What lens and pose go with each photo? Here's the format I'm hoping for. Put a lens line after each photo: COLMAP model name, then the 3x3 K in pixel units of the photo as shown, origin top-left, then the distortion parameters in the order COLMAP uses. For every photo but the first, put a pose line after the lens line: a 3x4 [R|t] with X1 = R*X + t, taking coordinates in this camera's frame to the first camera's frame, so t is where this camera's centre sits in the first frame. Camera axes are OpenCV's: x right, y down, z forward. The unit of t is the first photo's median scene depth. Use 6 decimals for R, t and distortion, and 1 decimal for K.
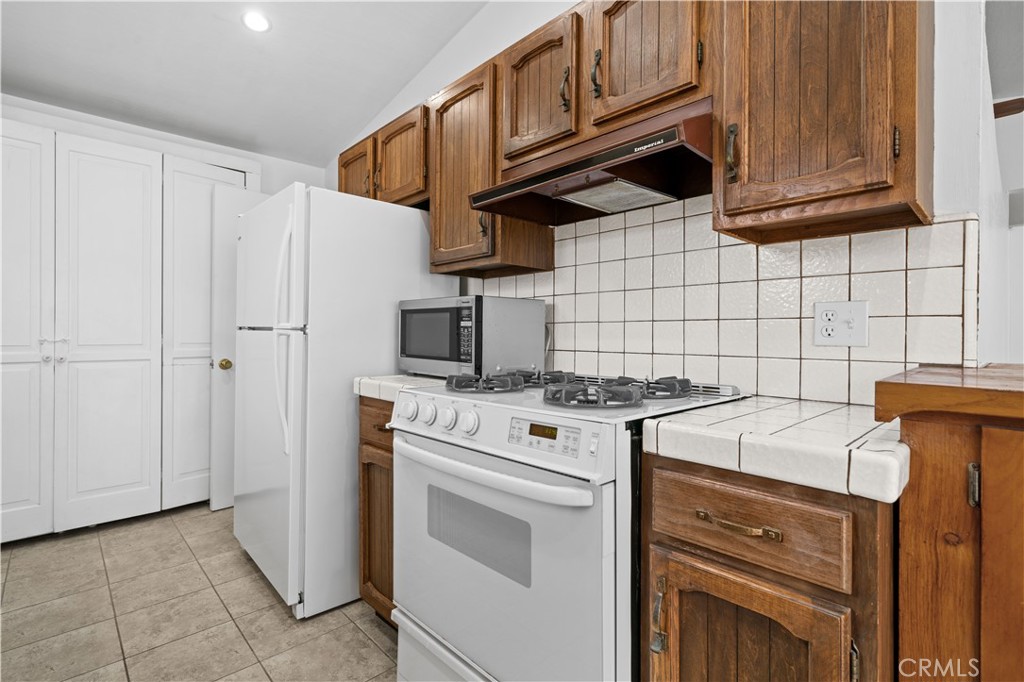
lens RADIAL K [[483.9, 0, 508.6], [0, 483.9, 335.0], [0, 0, 1]] dist [0.006149, 0.000003]
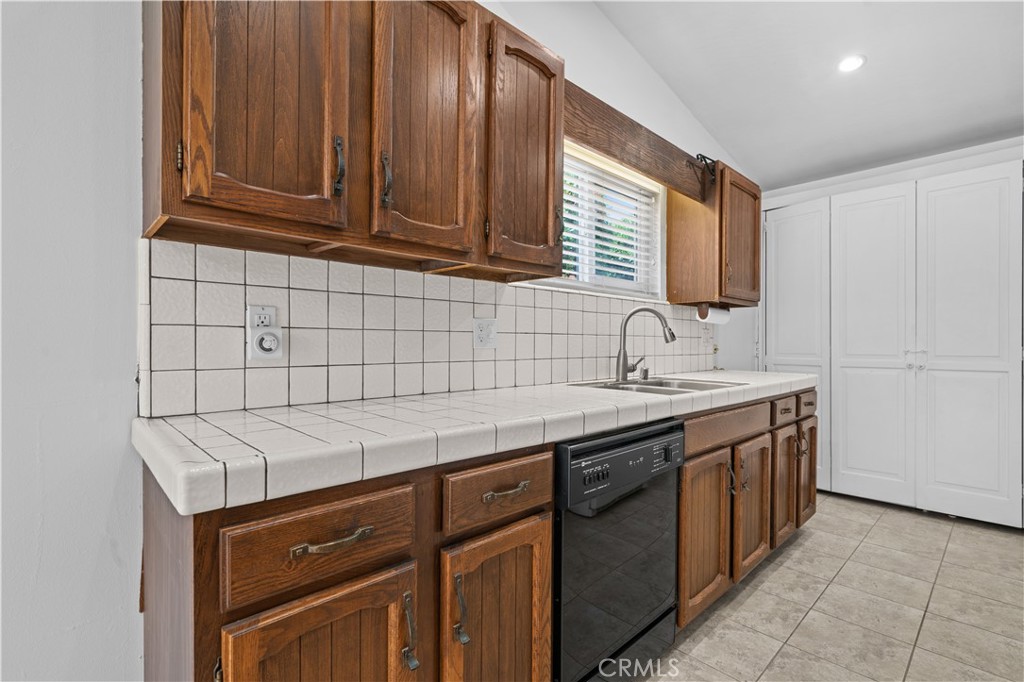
lens RADIAL K [[483.9, 0, 513.5], [0, 483.9, 345.5], [0, 0, 1]] dist [0.006149, 0.000003]
pose [[0.019258, -0.003114, -0.999810, 0.304982], [0.000442, 0.999995, -0.003106, 0.000281], [0.999814, -0.000382, 0.019260, -0.043321]]
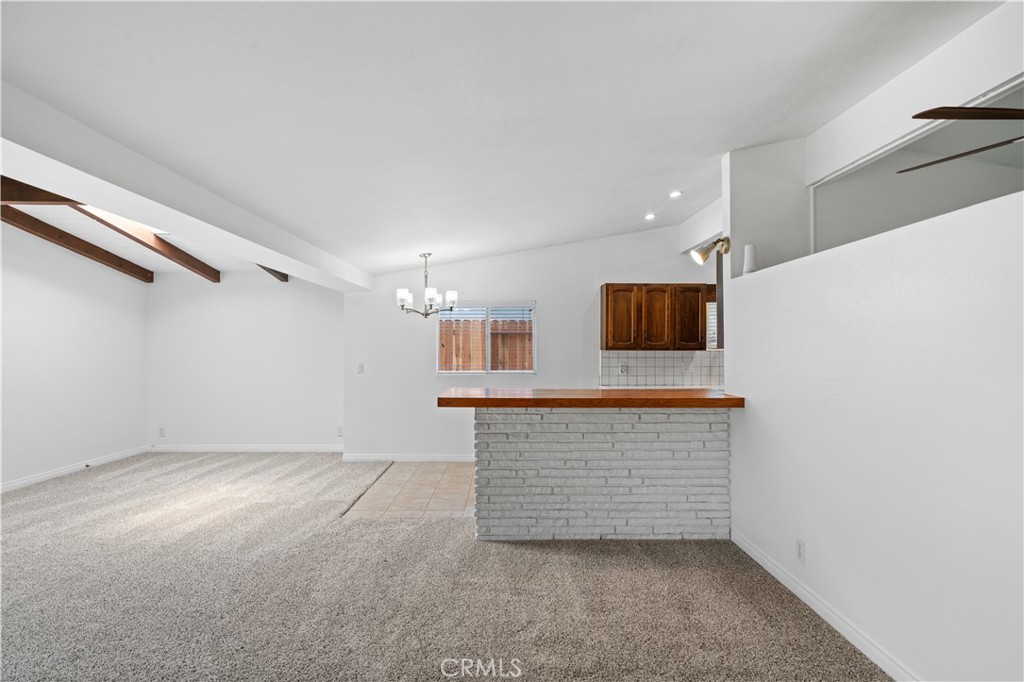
lens RADIAL K [[507.1, 0, 504.8], [0, 507.1, 343.4], [0, 0, 1]] dist [0.000098, 0.000189]
pose [[-0.675710, -0.011572, -0.737077, 2.122573], [-0.002062, 0.999903, -0.013808, -0.108169], [0.737165, -0.007810, -0.675668, 1.025694]]
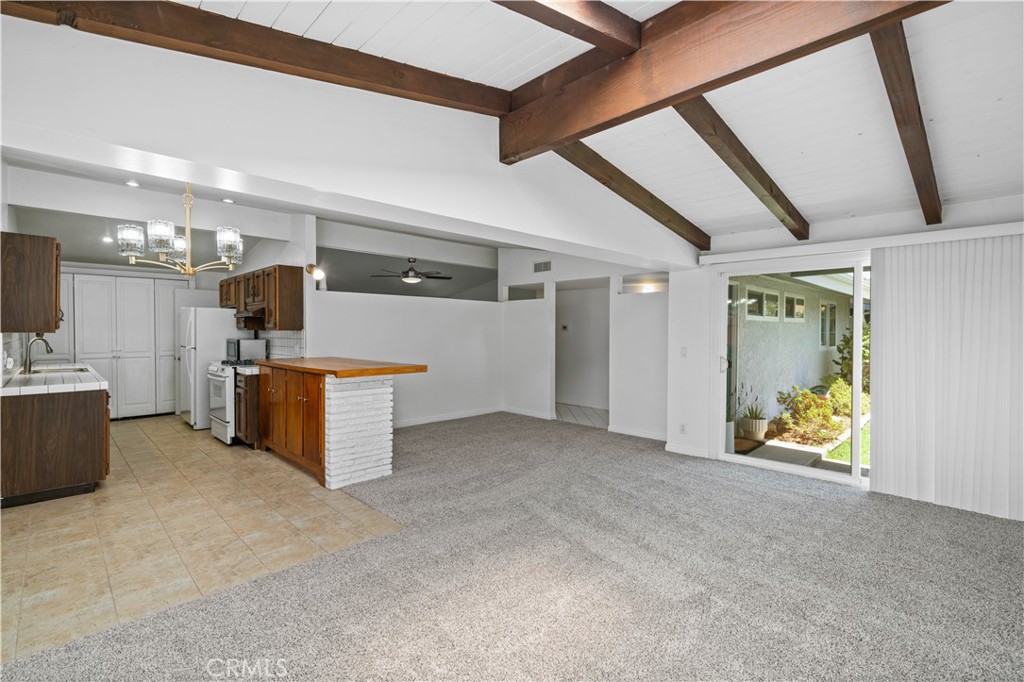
lens RADIAL K [[465.9, 0, 512.1], [0, 465.9, 336.1], [0, 0, 1]] dist [-0.000867, 0.000313]
pose [[0.999563, -0.005126, 0.029107, 1.467033], [0.004688, 0.999875, 0.015096, -0.115945], [-0.029181, -0.014953, 0.999462, -2.017336]]
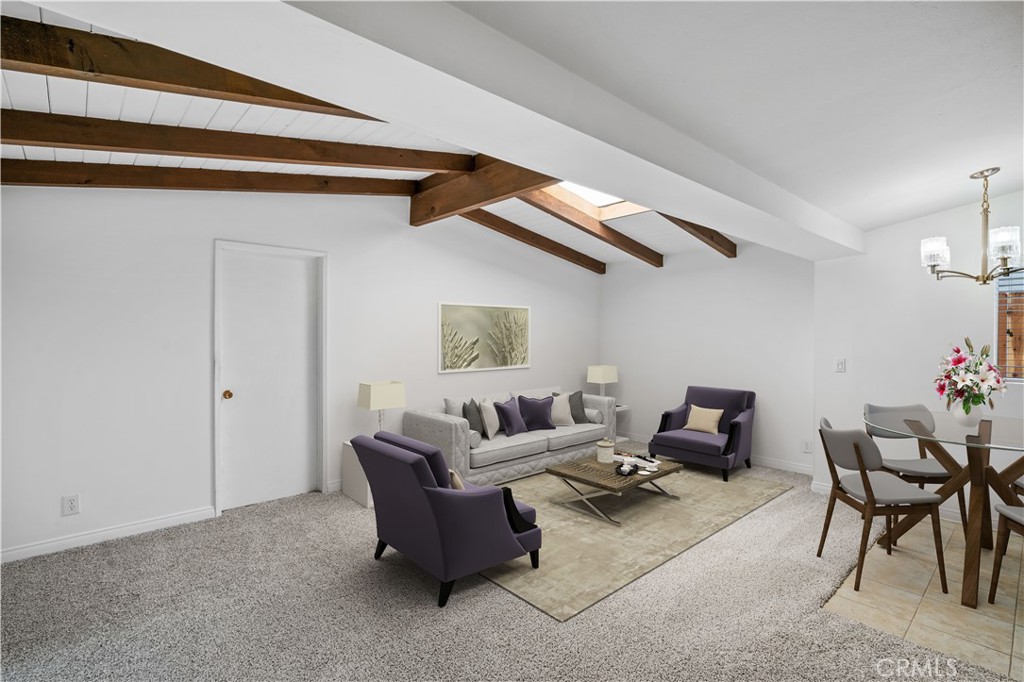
lens RADIAL K [[483.9, 0, 506.9], [0, 483.9, 339.5], [0, 0, 1]] dist [0.006149, 0.000003]
pose [[-0.999835, -0.006664, 0.016922, 1.880386], [-0.006542, 0.999952, 0.007267, -0.114044], [-0.016969, 0.007155, -0.999830, 0.488890]]
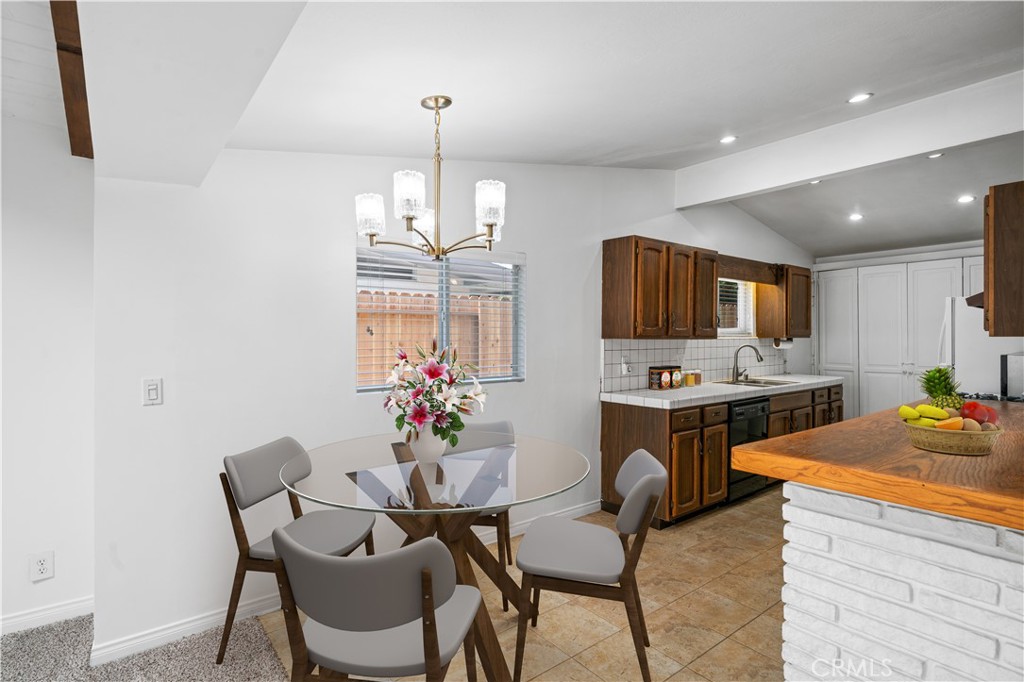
lens RADIAL K [[507.1, 0, 508.6], [0, 507.1, 335.8], [0, 0, 1]] dist [0.000098, 0.000189]
pose [[-0.093822, -0.005549, -0.995574, 1.573067], [0.003240, 0.999977, -0.005879, -0.113050], [0.995584, -0.003777, -0.093802, -0.569195]]
